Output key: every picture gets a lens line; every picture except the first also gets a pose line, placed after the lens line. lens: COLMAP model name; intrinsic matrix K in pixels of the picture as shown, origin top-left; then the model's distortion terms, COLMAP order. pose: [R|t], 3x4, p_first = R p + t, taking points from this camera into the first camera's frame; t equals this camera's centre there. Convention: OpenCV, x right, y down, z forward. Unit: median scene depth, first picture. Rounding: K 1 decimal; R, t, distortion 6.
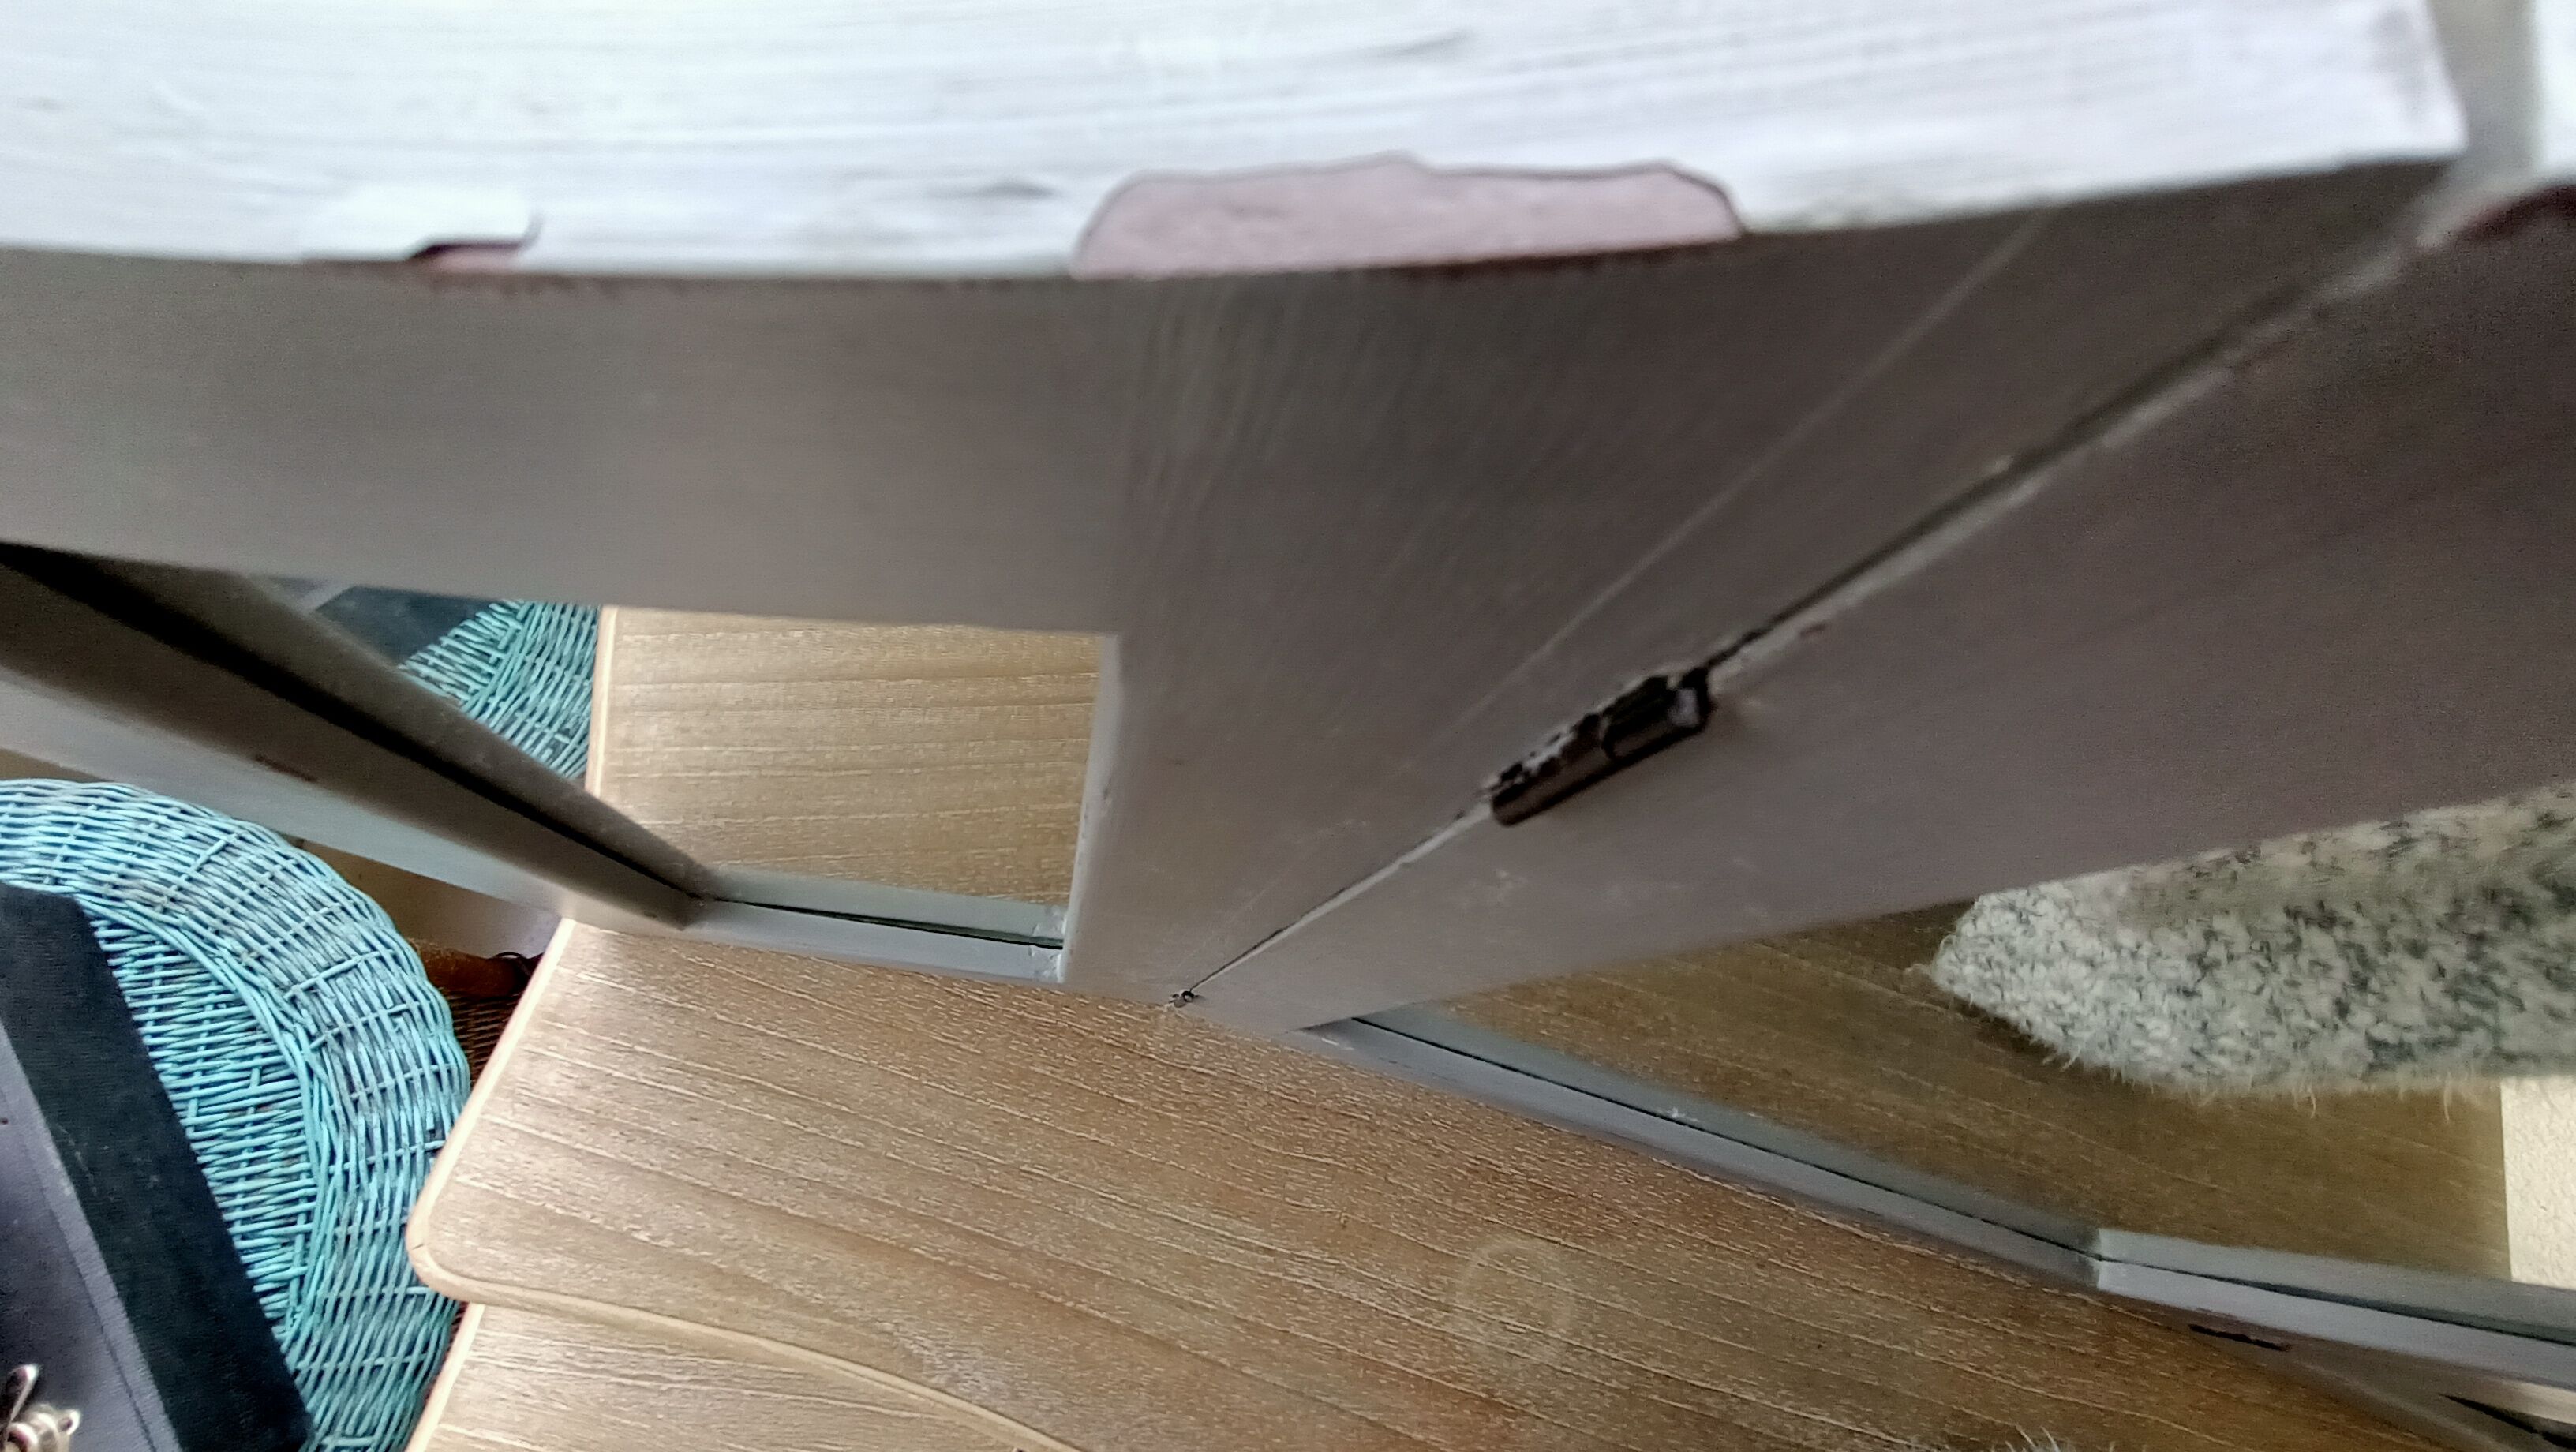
lens RADIAL K [[1178.9, 0, 1303.4], [0, 1178.9, 716.4], [0, 0, 1]] dist [-0.001299, -0.000002]
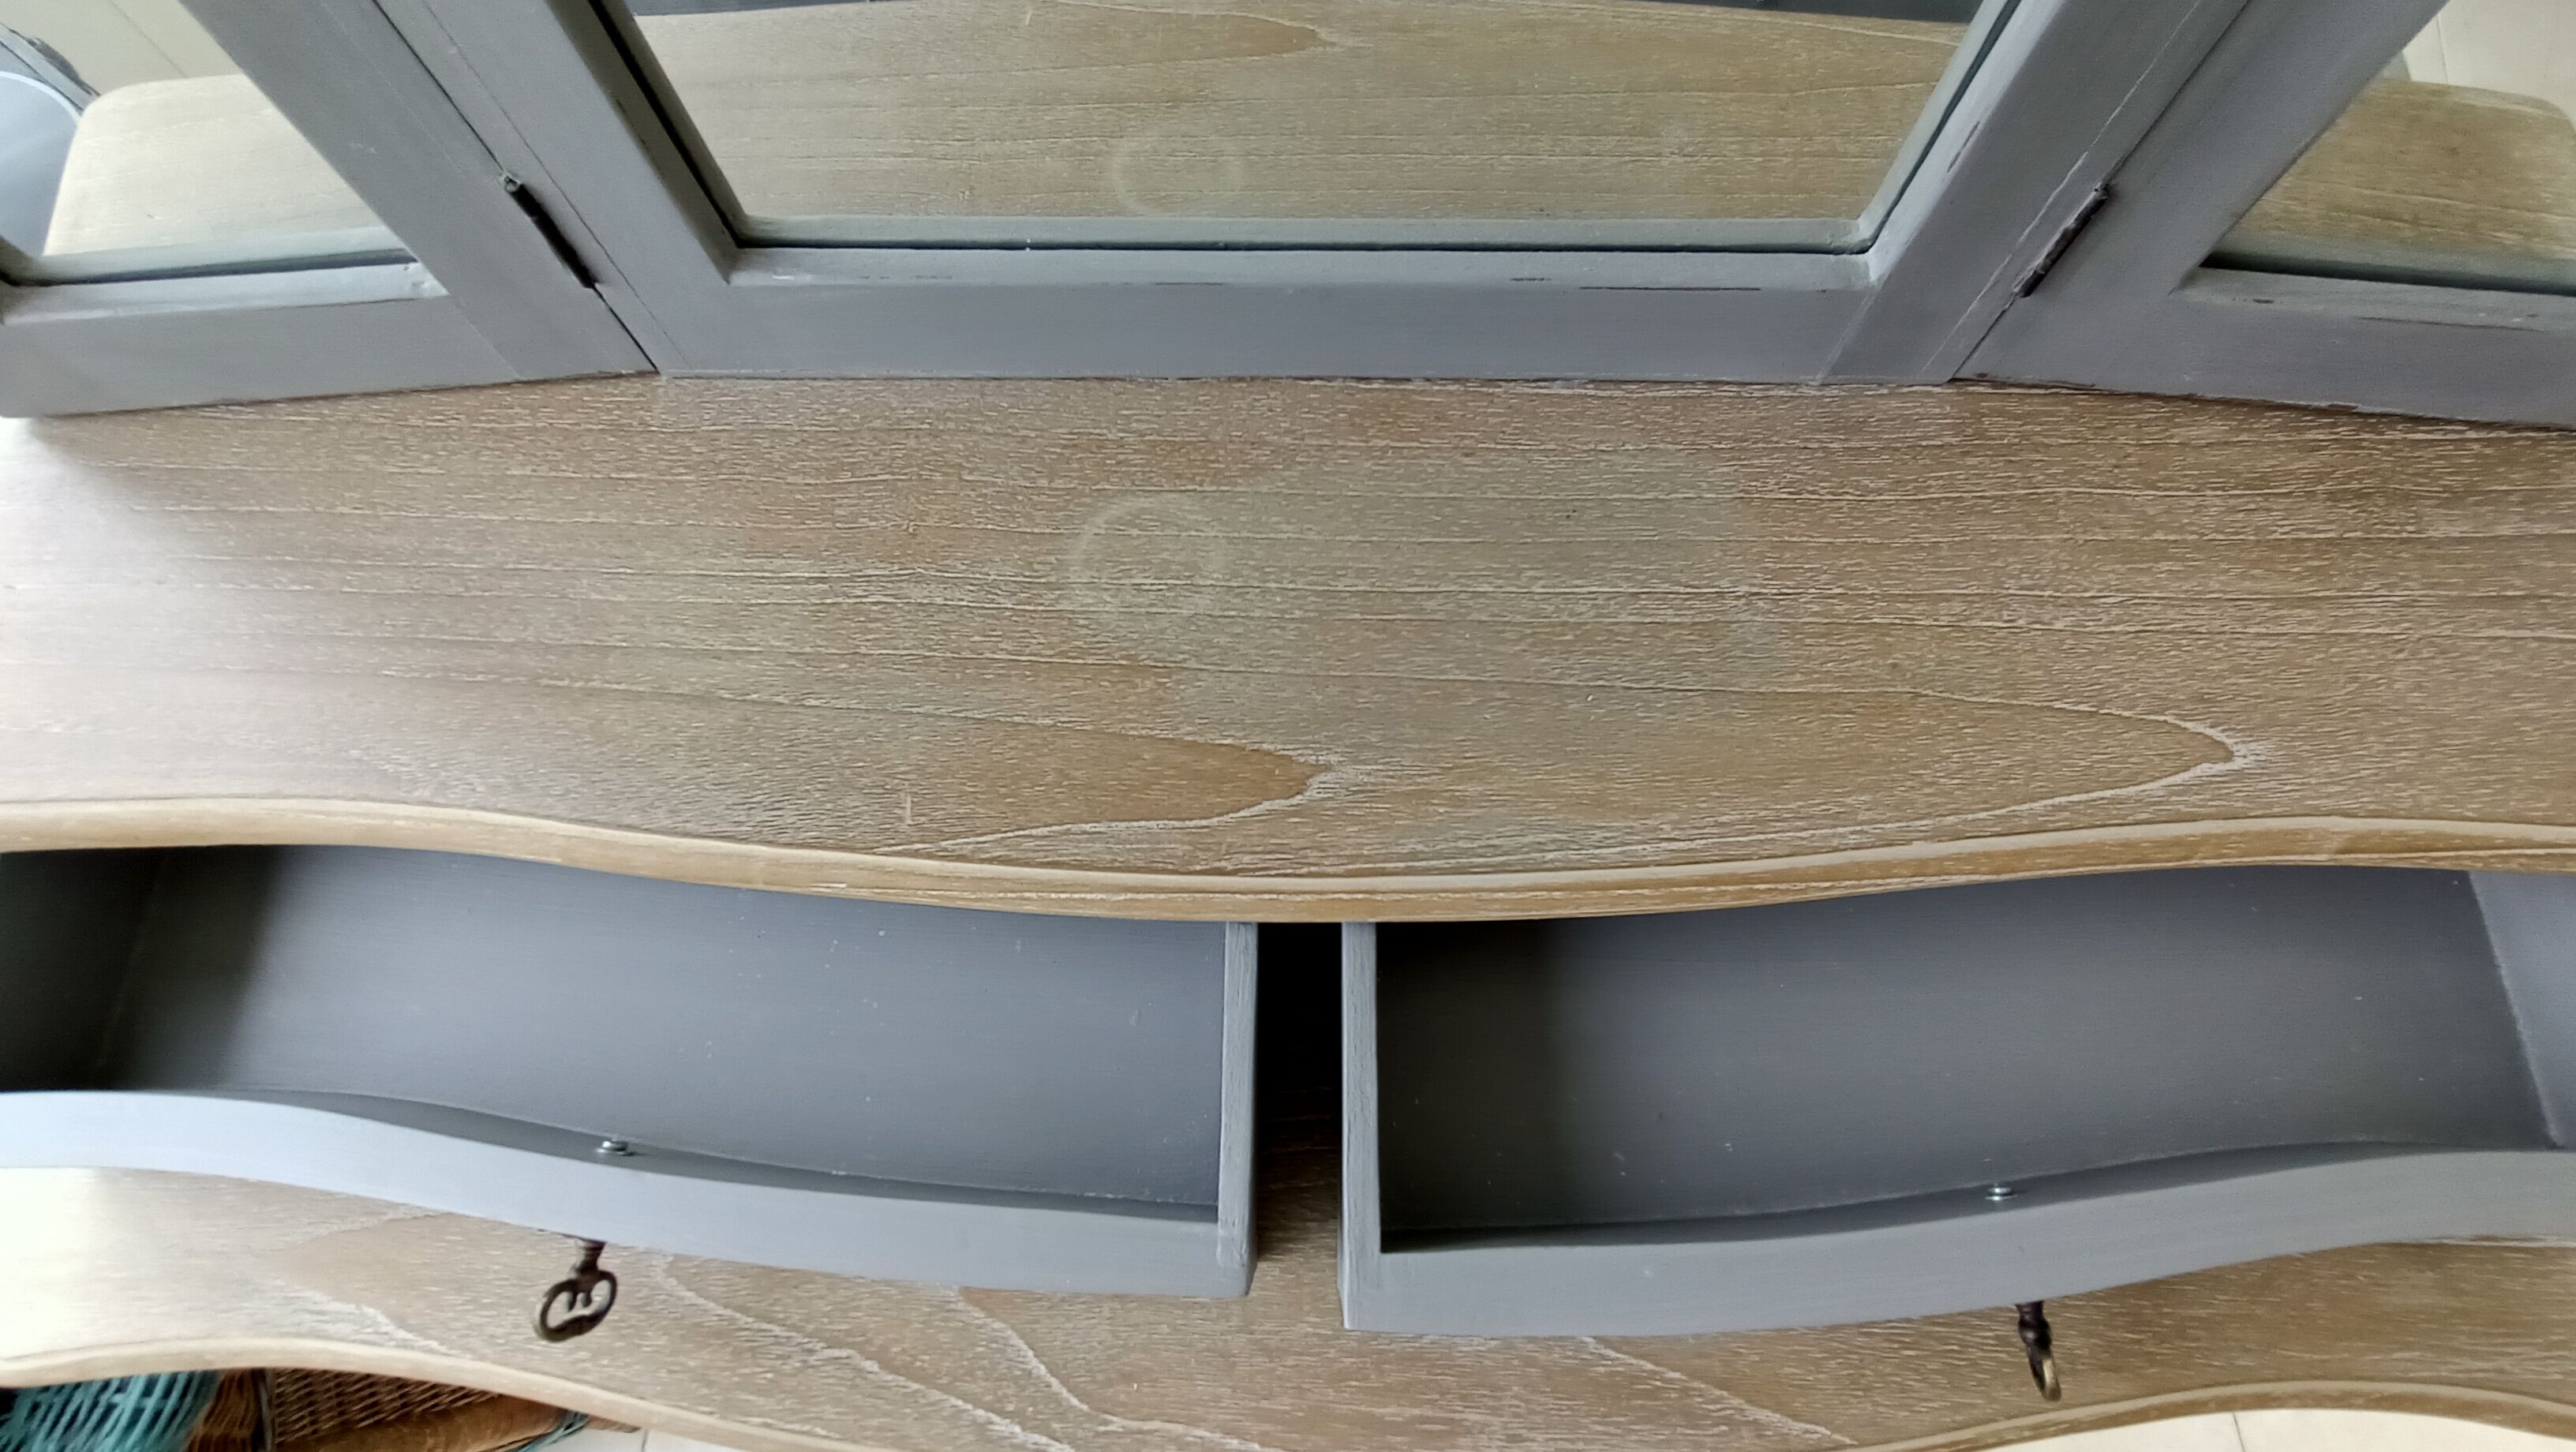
lens RADIAL K [[1178.9, 0, 1303.4], [0, 1178.9, 716.4], [0, 0, 1]] dist [-0.001299, -0.000002]
pose [[0.943288, -0.319938, -0.088584, 0.318977], [0.312535, 0.945822, -0.087990, 0.708547], [0.111936, 0.055314, 0.992175, 0.240912]]
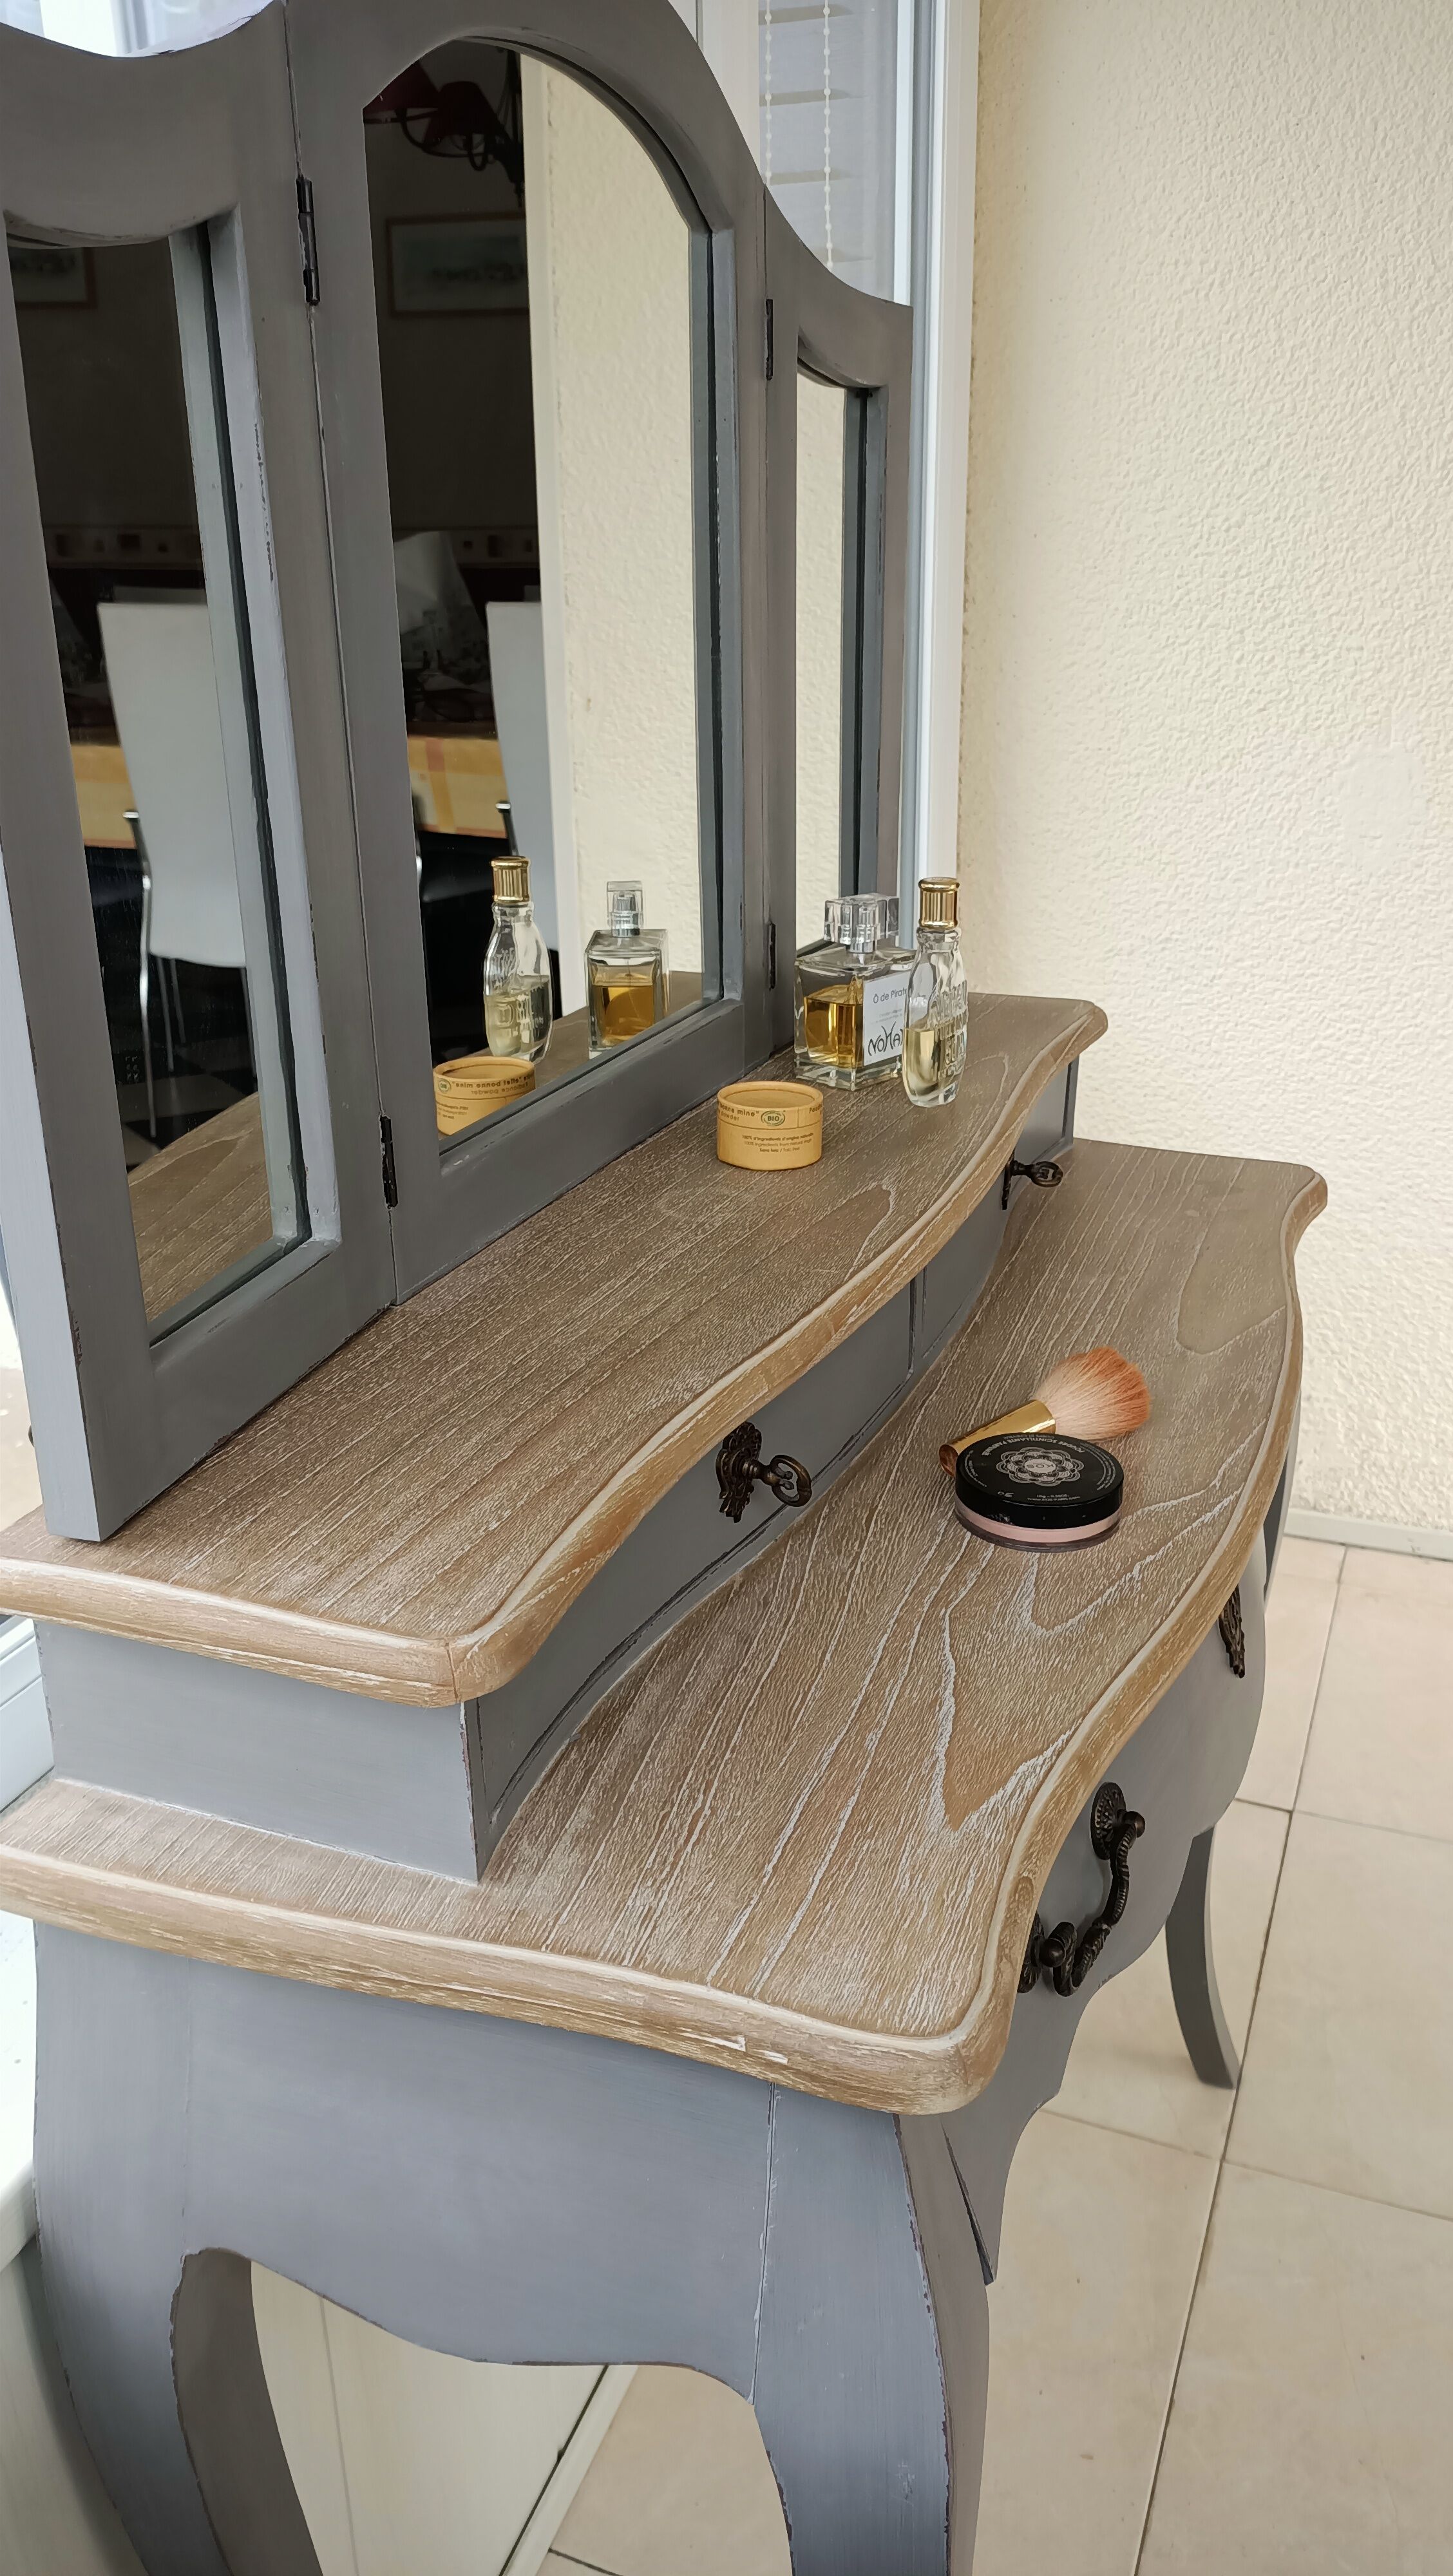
lens RADIAL K [[1914.5, 0, 726.5], [0, 1914.5, 1288.0], [0, 0, 1]] dist [-0.005914, -0.009755]
pose [[0.100446, -0.540513, 0.835318, -1.525495], [0.960927, 0.270354, 0.059389, 0.430624], [-0.257932, 0.796715, 0.546549, -0.007053]]
